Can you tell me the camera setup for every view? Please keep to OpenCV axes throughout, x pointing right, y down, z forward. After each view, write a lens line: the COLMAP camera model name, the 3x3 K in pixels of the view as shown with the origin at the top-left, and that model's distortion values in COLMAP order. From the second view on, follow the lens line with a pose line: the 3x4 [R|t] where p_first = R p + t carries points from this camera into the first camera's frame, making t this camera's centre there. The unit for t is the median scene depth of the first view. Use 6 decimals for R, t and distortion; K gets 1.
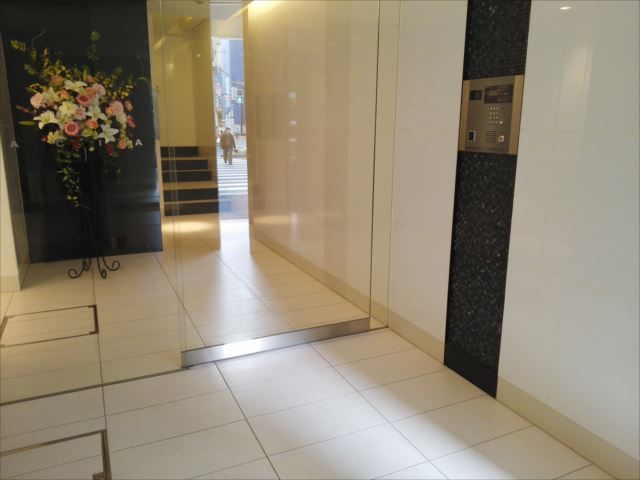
lens RADIAL K [[494.7, 0, 320.2], [0, 494.7, 240.1], [0, 0, 1]] dist [-0.021727, -0.023539]
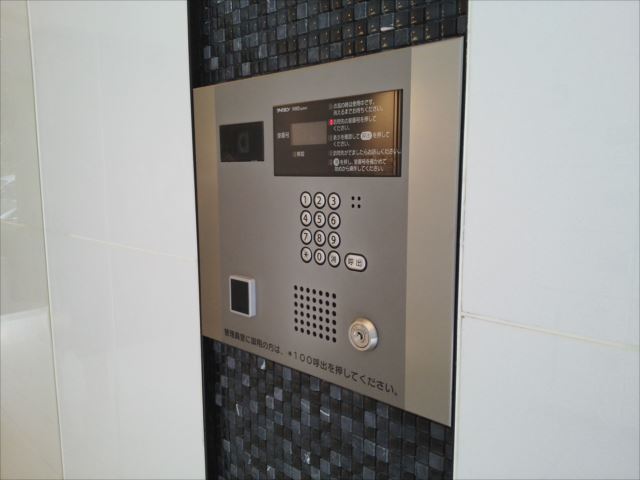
lens RADIAL K [[494.7, 0, 320.4], [0, 494.7, 239.6], [0, 0, 1]] dist [-0.021727, -0.023539]
pose [[0.922377, -0.067689, 0.380315, 0.253474], [0.102167, 0.992217, -0.071190, -0.222006], [-0.372536, 0.104519, 0.922113, 0.754665]]
